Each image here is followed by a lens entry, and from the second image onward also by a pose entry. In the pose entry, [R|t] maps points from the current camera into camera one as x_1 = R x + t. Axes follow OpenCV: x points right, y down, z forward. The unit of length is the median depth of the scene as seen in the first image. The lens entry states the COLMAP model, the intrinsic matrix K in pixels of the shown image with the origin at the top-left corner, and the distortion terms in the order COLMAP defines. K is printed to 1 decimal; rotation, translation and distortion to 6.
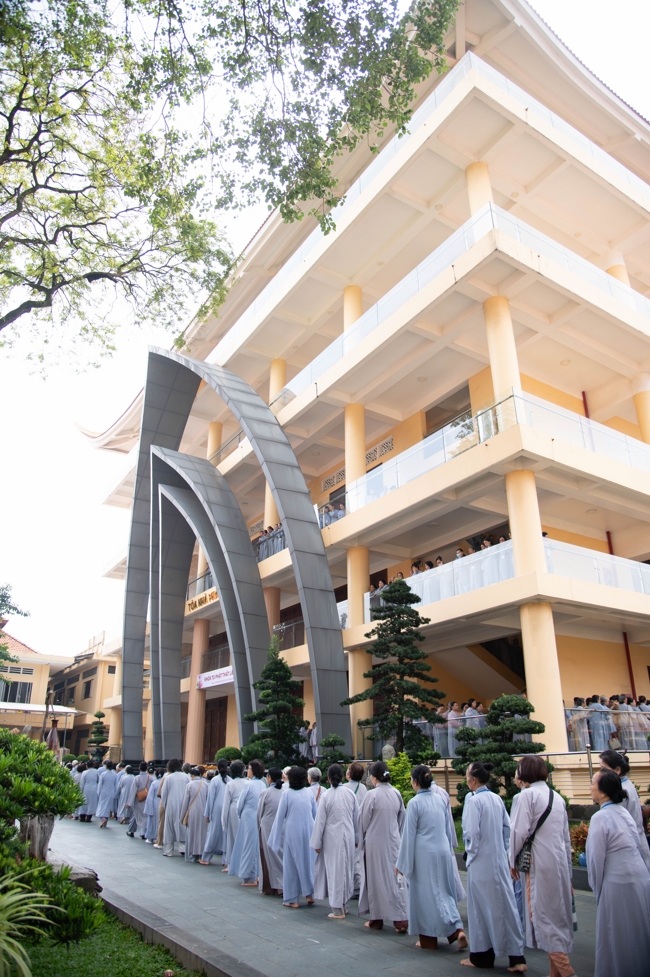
lens RADIAL K [[683.2, 0, 315.5], [0, 683.2, 490.3], [0, 0, 1]] dist [-0.113236, 0.063153]
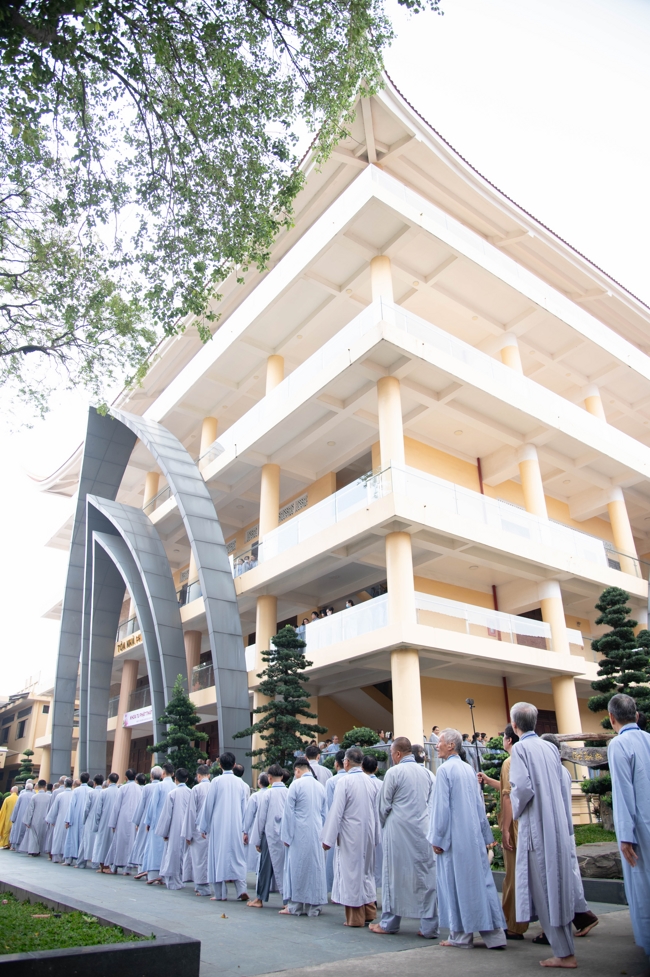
lens RADIAL K [[683.2, 0, 321.6], [0, 683.2, 487.9], [0, 0, 1]] dist [-0.113236, 0.063153]
pose [[0.997313, 0.026513, 0.068292, 0.089920], [-0.021893, 0.997477, -0.067533, -0.022498], [-0.069910, 0.065856, 0.995377, -0.137140]]
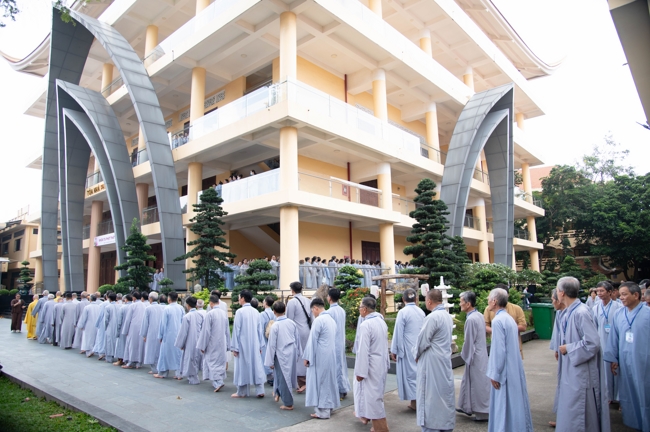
lens RADIAL K [[454.5, 0, 326.9], [0, 454.5, 221.5], [0, 0, 1]] dist [-0.113236, 0.063153]
pose [[0.958357, 0.022532, 0.284684, 0.077523], [-0.089749, 0.970136, 0.225347, -0.059678], [-0.271105, -0.241513, 0.931758, -0.115316]]
